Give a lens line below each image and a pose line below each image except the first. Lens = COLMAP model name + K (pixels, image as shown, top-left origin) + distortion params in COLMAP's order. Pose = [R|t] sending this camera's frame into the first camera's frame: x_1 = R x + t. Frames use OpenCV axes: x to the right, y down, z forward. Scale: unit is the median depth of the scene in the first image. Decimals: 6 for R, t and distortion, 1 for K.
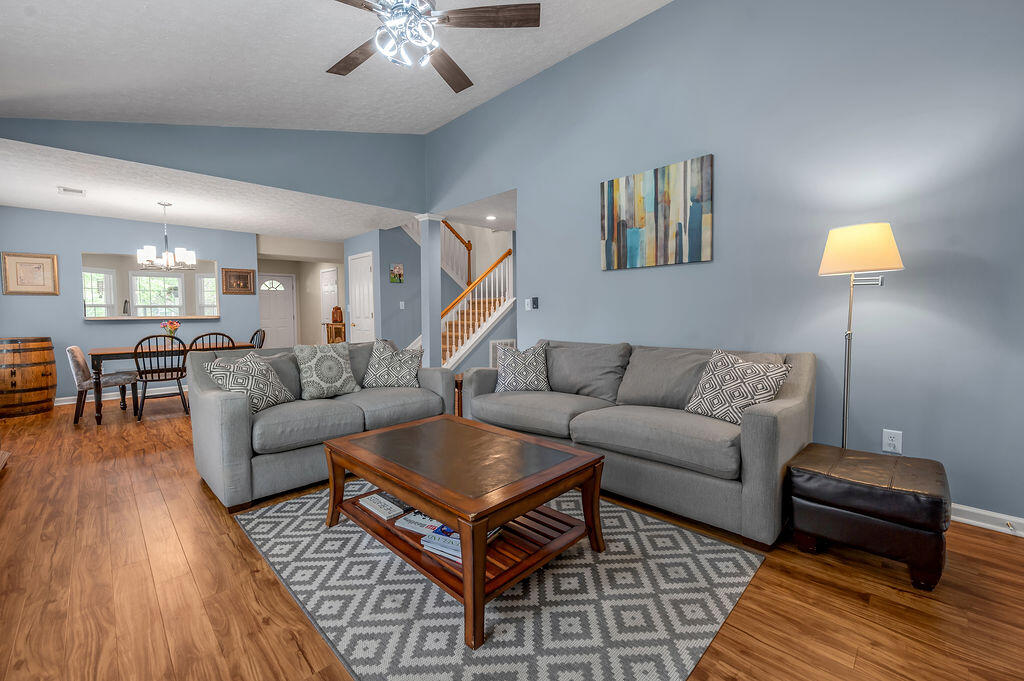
lens RADIAL K [[417.7, 0, 508.0], [0, 417.7, 328.7], [0, 0, 1]] dist [0.000242, 0.000009]
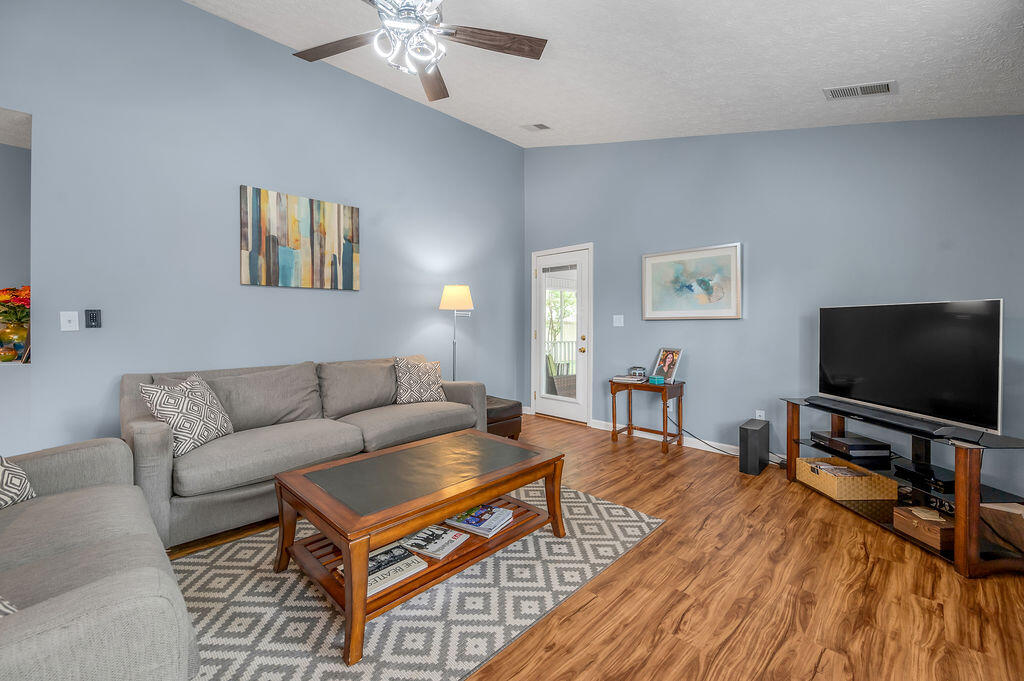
lens RADIAL K [[417.7, 0, 508.0], [0, 417.7, 328.7], [0, 0, 1]] dist [0.000242, 0.000009]
pose [[0.009740, -0.006985, 0.999928, -0.756973], [0.043070, 0.999051, 0.006559, -0.032378], [-0.999025, 0.043003, 0.010032, 0.510780]]
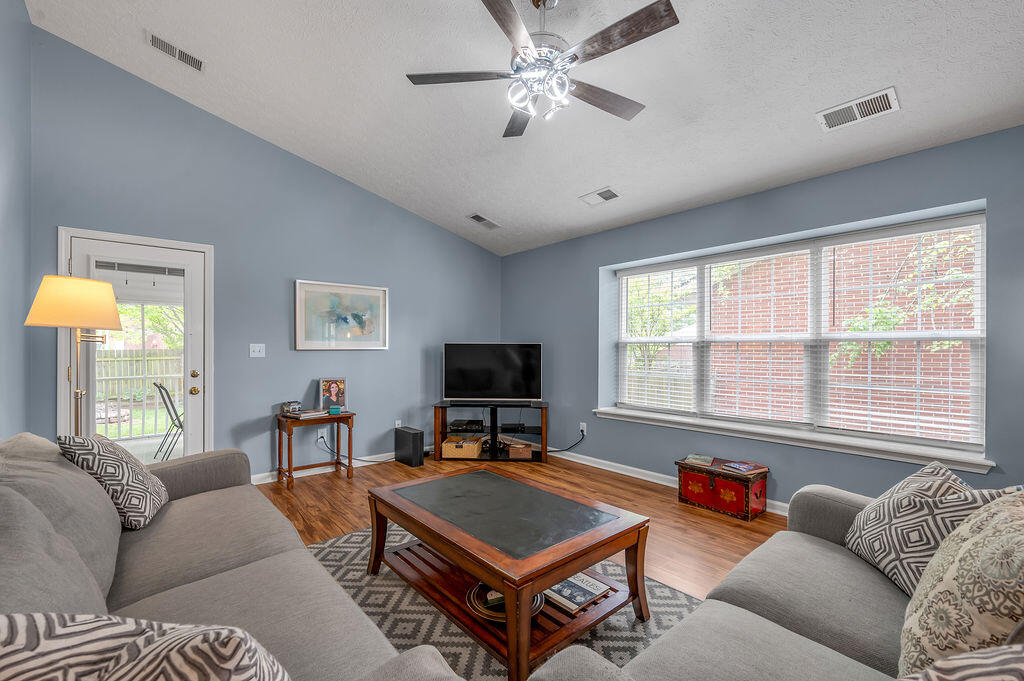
lens RADIAL K [[440.2, 0, 516.1], [0, 440.2, 351.5], [0, 0, 1]] dist [0.000142, -0.000041]
pose [[-0.997054, 0.006756, 0.076410, -0.165508], [0.010085, 0.999013, 0.043266, -0.077043], [-0.076042, 0.043909, -0.996137, 1.325445]]
